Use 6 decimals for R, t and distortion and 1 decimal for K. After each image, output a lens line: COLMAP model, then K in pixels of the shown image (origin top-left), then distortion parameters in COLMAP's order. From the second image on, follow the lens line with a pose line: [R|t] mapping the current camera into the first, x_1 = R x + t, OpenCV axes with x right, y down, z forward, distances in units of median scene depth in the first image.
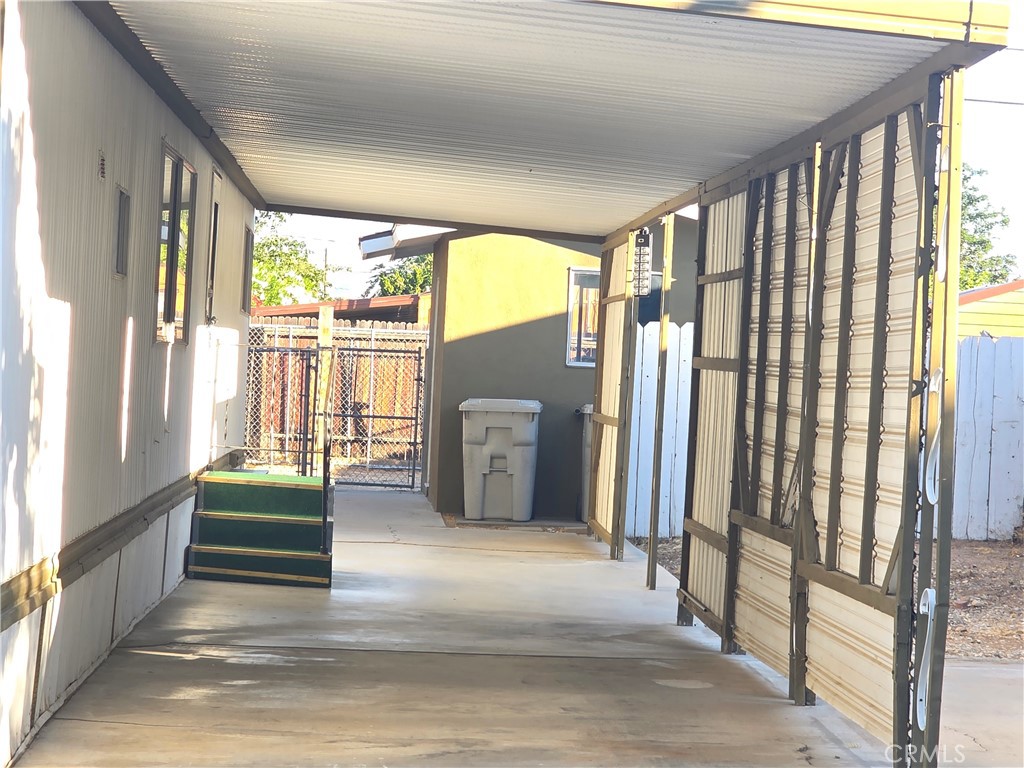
lens RADIAL K [[2892.4, 0, 512.2], [0, 2892.4, 383.8], [0, 0, 1]] dist [-0.000430, 1.376696]
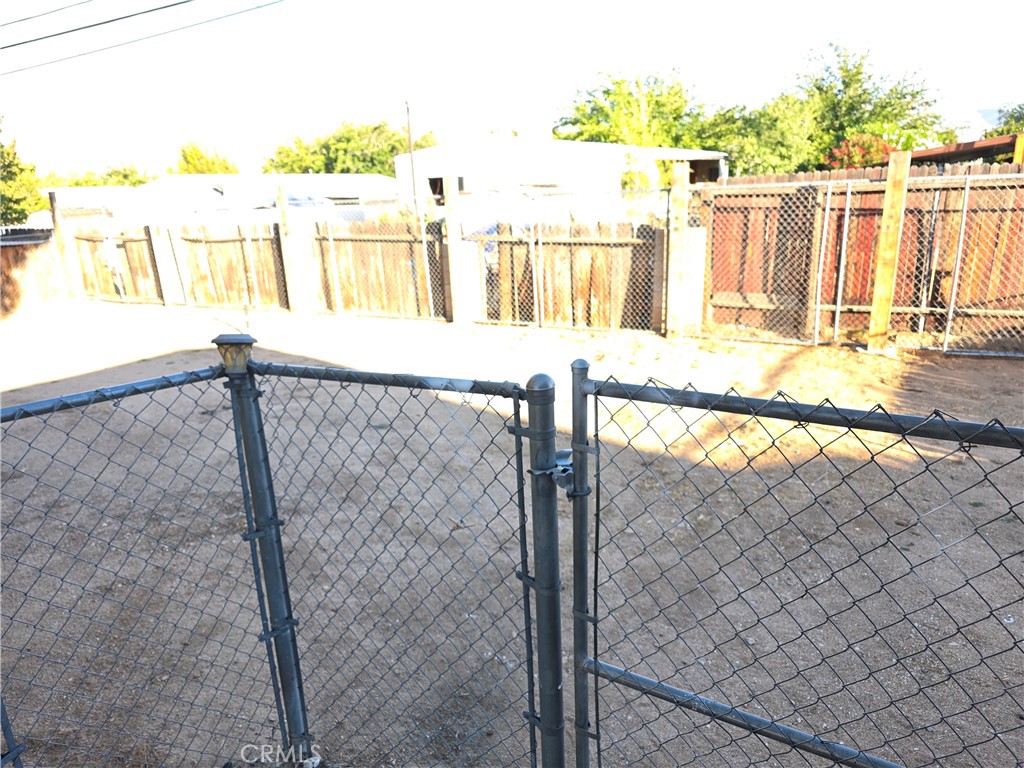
lens RADIAL K [[691.5, 0, 516.9], [0, 691.5, 389.4], [0, 0, 1]] dist [0.080357, -0.069853]
pose [[0.821166, 0.087508, -0.563941, -0.035316], [0.068833, 0.965773, 0.250090, -0.019086], [0.566524, -0.244183, 0.787036, 0.762207]]
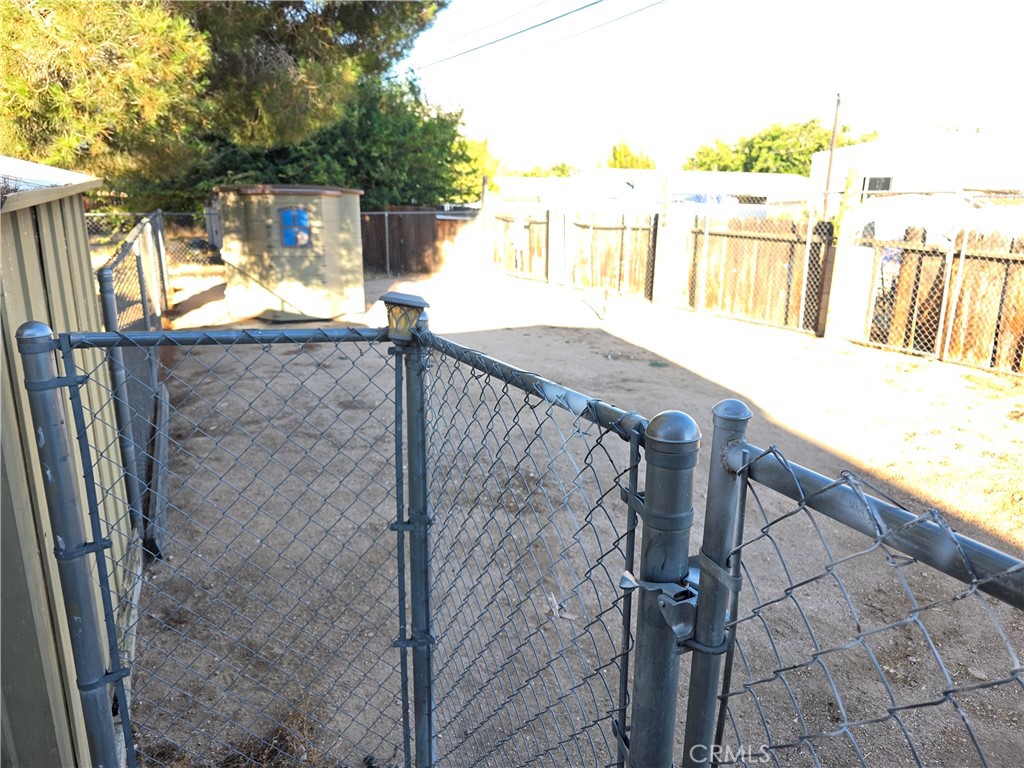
lens RADIAL K [[692.8, 0, 520.1], [0, 692.8, 382.8], [0, 0, 1]] dist [0.095423, -0.106185]
pose [[0.403646, 0.207031, -0.891184, -0.038511], [-0.004946, 0.974541, 0.224155, -0.016117], [0.914902, -0.086071, 0.394394, 0.779913]]
